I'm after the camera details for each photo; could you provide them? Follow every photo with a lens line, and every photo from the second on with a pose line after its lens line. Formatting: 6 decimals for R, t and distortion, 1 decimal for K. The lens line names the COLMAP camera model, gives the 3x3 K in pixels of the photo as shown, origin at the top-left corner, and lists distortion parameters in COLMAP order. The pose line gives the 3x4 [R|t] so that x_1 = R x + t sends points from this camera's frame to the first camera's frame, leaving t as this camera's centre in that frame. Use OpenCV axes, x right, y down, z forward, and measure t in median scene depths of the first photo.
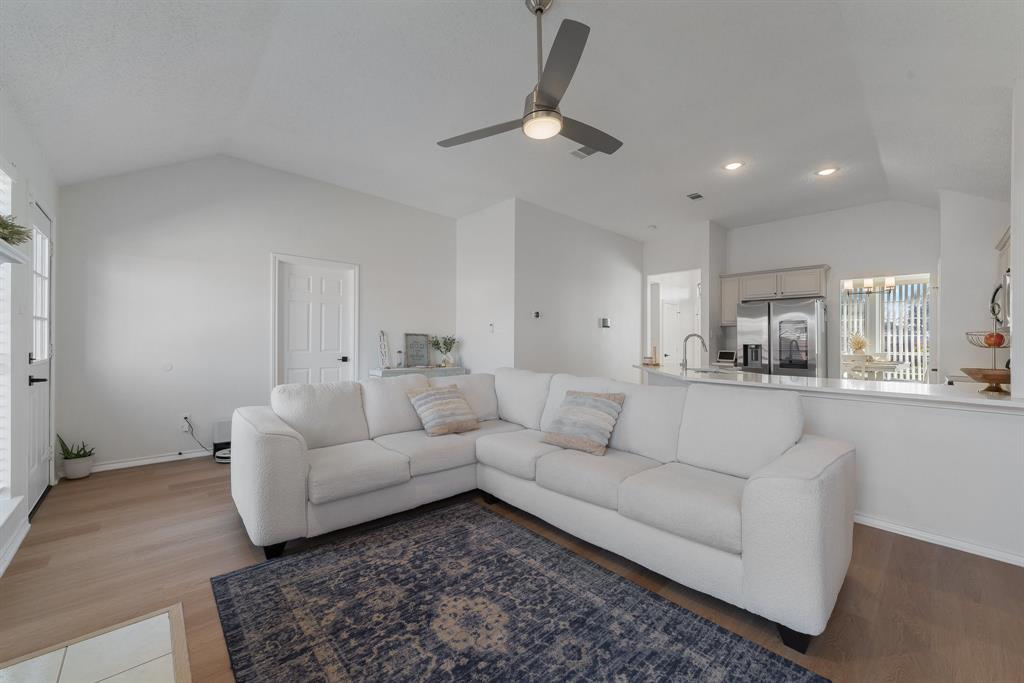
lens RADIAL K [[396.4, 0, 510.8], [0, 396.4, 336.6], [0, 0, 1]] dist [0.005336, -0.000649]
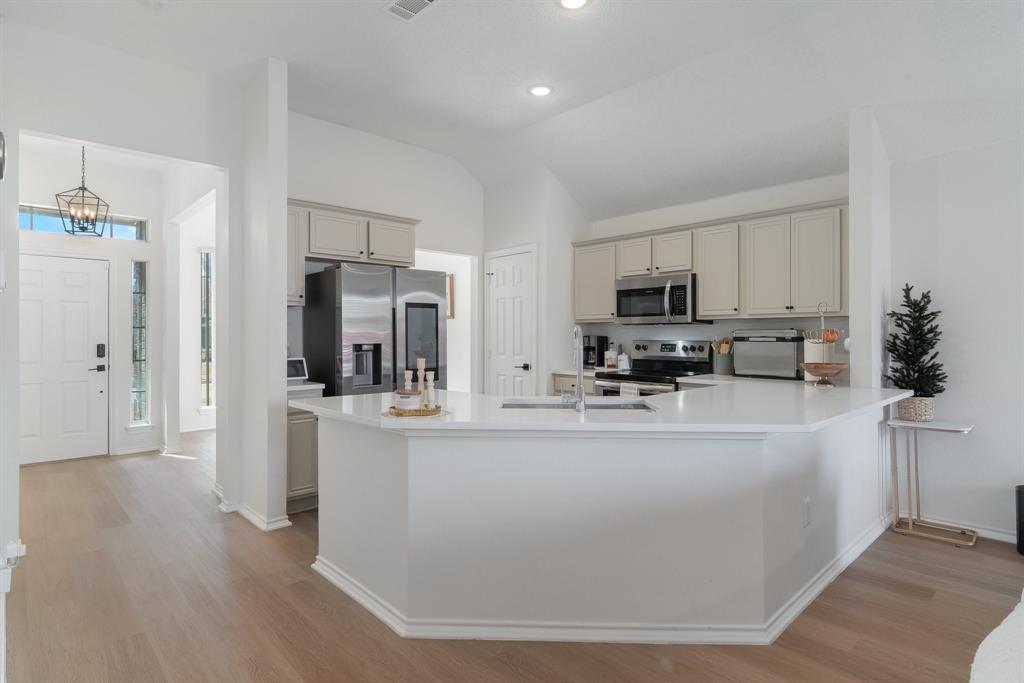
lens RADIAL K [[535.2, 0, 510.9], [0, 535.2, 336.1], [0, 0, 1]] dist [0.016689, -0.000402]
pose [[0.005109, -0.016403, 0.999852, -0.295988], [-0.010477, 0.999810, 0.016456, -0.009089], [-0.999932, -0.010559, 0.004936, 2.182657]]
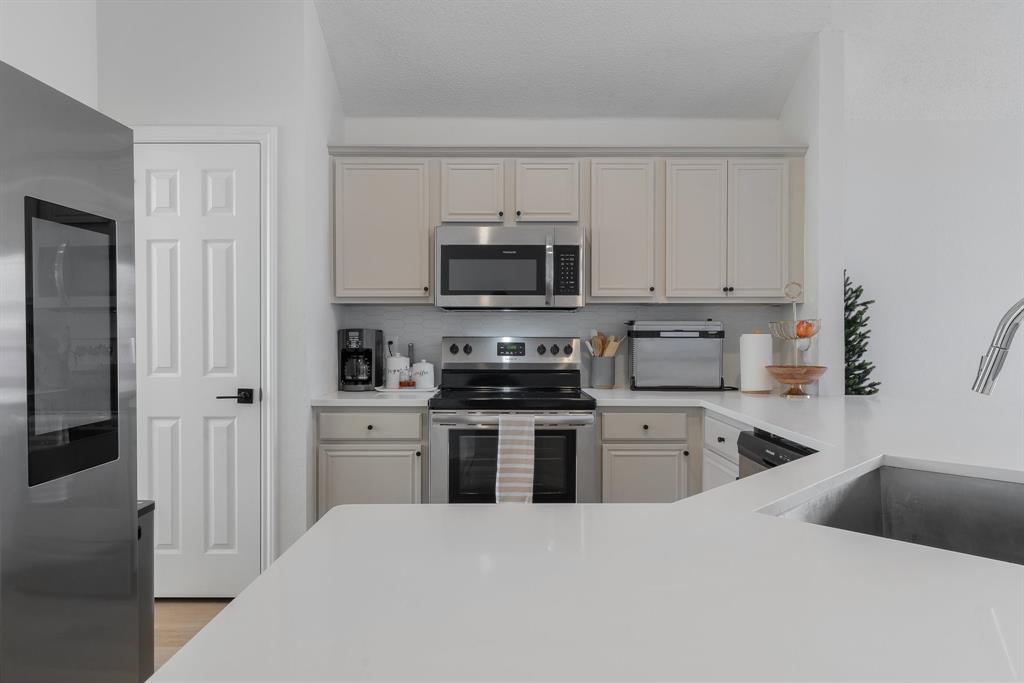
lens RADIAL K [[633.6, 0, 507.3], [0, 633.6, 341.5], [0, 0, 1]] dist [0.006368, 0.003030]
pose [[-0.730741, -0.022459, 0.682285, 0.924418], [-0.020353, 0.999731, 0.011110, 0.035471], [-0.682351, -0.005768, -0.731002, 2.748825]]
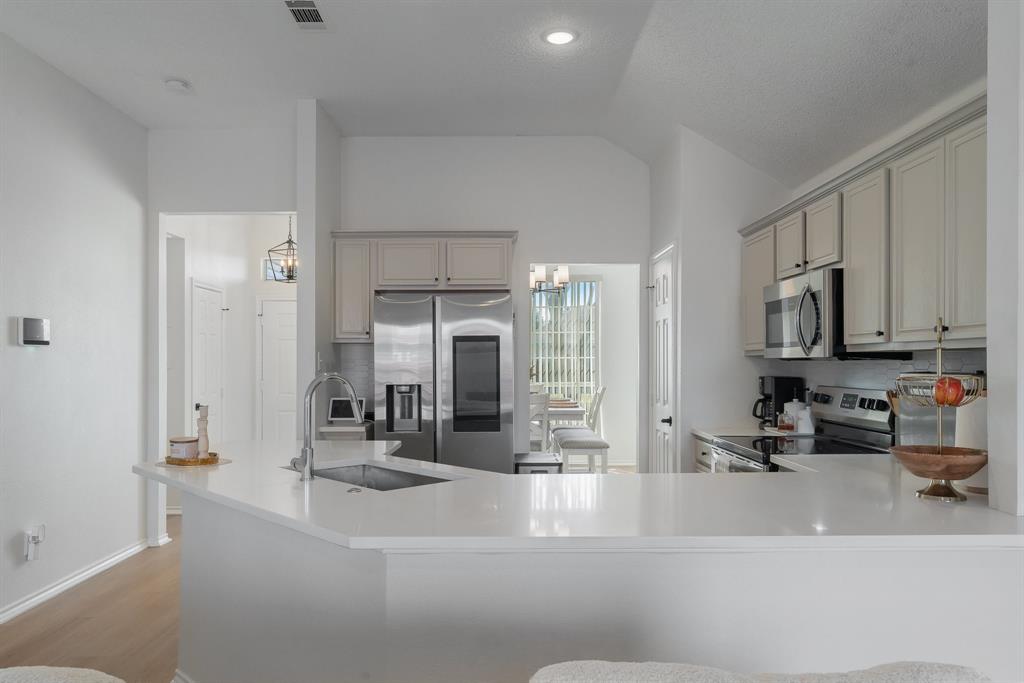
lens RADIAL K [[702.2, 0, 506.3], [0, 702.2, 348.9], [0, 0, 1]] dist [0.021071, -0.000533]
pose [[0.680889, -0.002899, 0.732381, 0.222086], [0.004109, 0.999992, 0.000138, -0.058057], [-0.732375, 0.002915, 0.680895, 0.932505]]
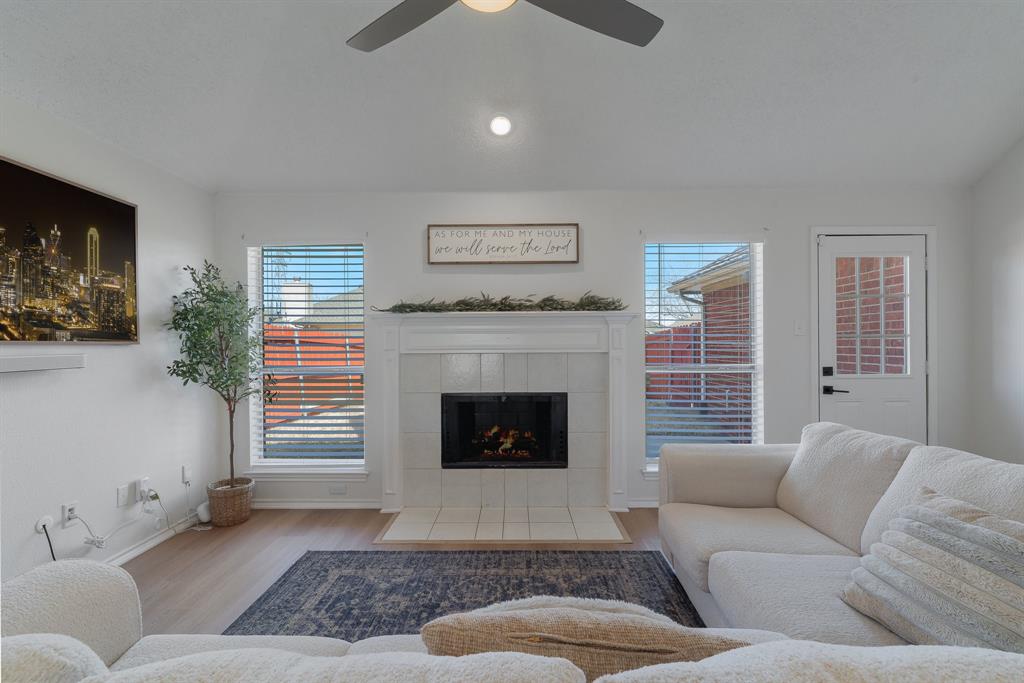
lens RADIAL K [[456.1, 0, 513.2], [0, 456.1, 346.8], [0, 0, 1]] dist [-0.000112, -0.001393]
pose [[-0.690785, -0.007097, -0.723026, 0.552252], [0.007304, 0.999832, -0.016792, -0.007020], [0.723023, -0.016880, -0.690617, 1.551152]]
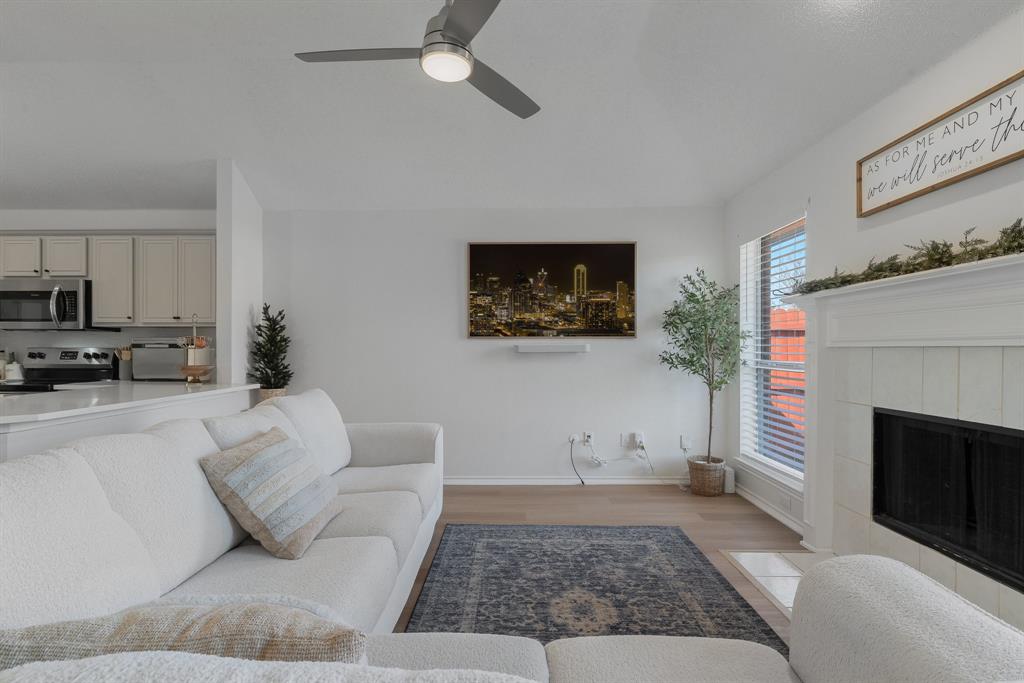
lens RADIAL K [[483.1, 0, 501.5], [0, 483.1, 352.4], [0, 0, 1]] dist [-0.000143, -0.001191]
pose [[-0.715511, -0.019038, 0.698342, -0.676421], [-0.019968, 0.999778, 0.006796, 0.010624], [-0.698316, -0.009082, -0.715732, 1.683441]]
